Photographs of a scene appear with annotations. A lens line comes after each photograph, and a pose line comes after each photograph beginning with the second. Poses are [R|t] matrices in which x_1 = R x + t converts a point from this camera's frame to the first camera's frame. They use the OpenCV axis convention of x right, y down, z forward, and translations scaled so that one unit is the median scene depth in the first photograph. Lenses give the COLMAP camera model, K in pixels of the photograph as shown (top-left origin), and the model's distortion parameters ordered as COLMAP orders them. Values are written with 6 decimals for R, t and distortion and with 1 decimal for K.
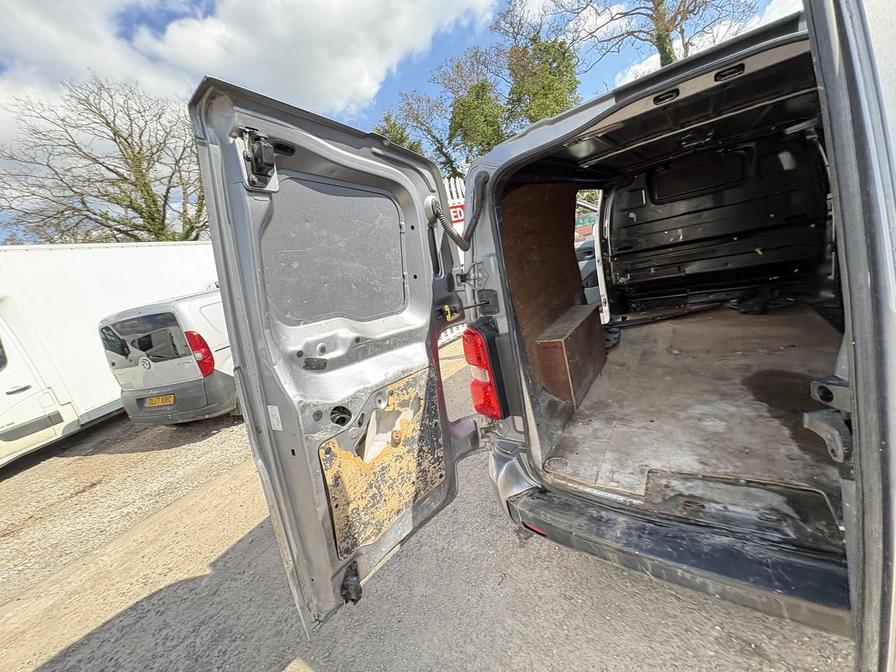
lens RADIAL K [[360.2, 0, 446.4], [0, 360.2, 330.7], [0, 0, 1]] dist [0.001736, 0.000205]
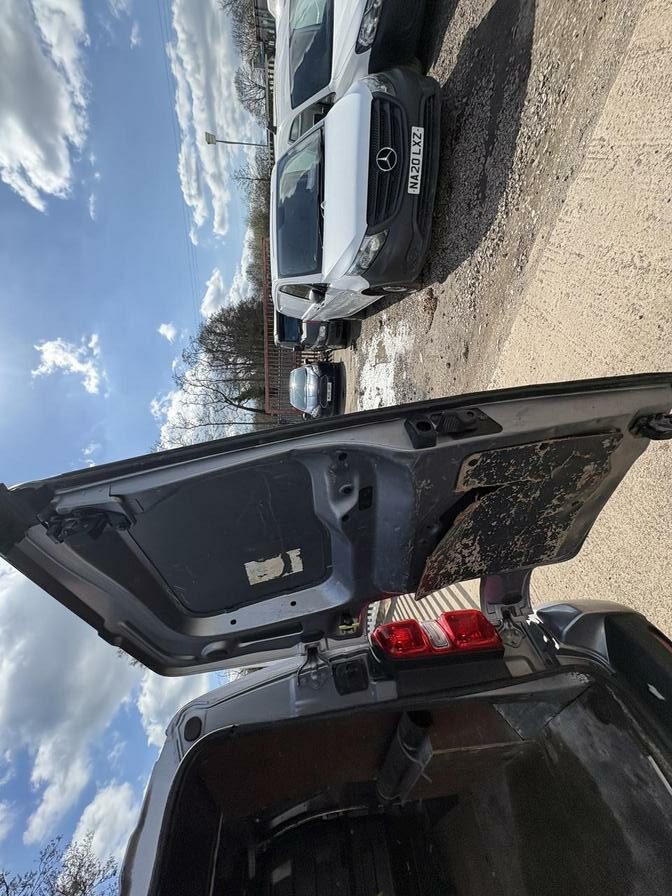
lens RADIAL K [[357.9, 0, 327.1], [0, 357.9, 444.0], [0, 0, 1]] dist [-0.000805, 0.001053]
pose [[0.122222, -0.042420, 0.991596, 0.170183], [0.964046, -0.232452, -0.128771, 0.022570], [0.235961, 0.971682, 0.012484, -0.078543]]
